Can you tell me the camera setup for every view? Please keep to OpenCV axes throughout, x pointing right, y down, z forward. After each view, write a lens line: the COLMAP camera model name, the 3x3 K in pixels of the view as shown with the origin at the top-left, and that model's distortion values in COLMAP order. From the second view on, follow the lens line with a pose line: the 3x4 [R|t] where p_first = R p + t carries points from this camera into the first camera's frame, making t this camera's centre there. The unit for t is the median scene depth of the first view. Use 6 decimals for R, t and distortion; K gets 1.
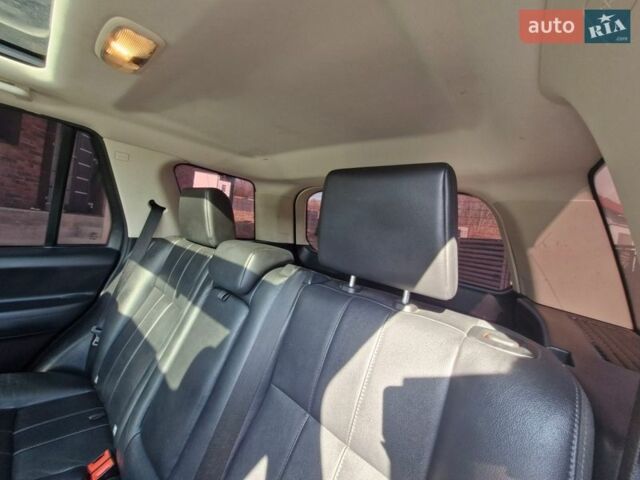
lens RADIAL K [[247.4, 0, 320.1], [0, 247.4, 234.5], [0, 0, 1]] dist [-0.000531, -0.000351]
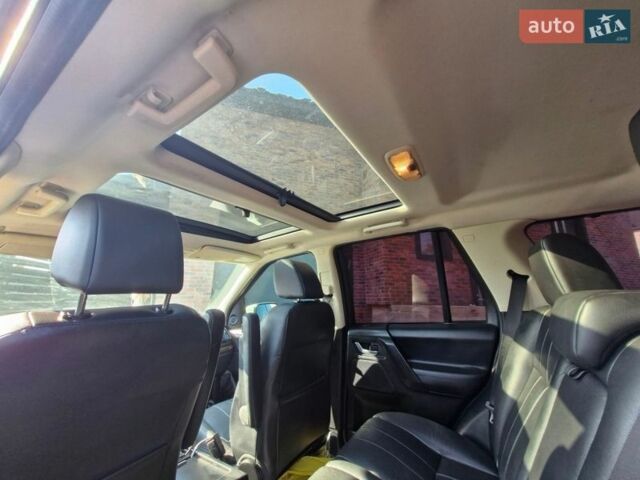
lens RADIAL K [[251.5, 0, 322.1], [0, 251.5, 241.1], [0, 0, 1]] dist [0.001750, -0.000062]
pose [[0.155284, -0.347258, -0.924823, 0.184039], [0.024279, 0.937238, -0.347843, 0.091467], [0.987571, 0.031561, 0.153969, 0.133906]]
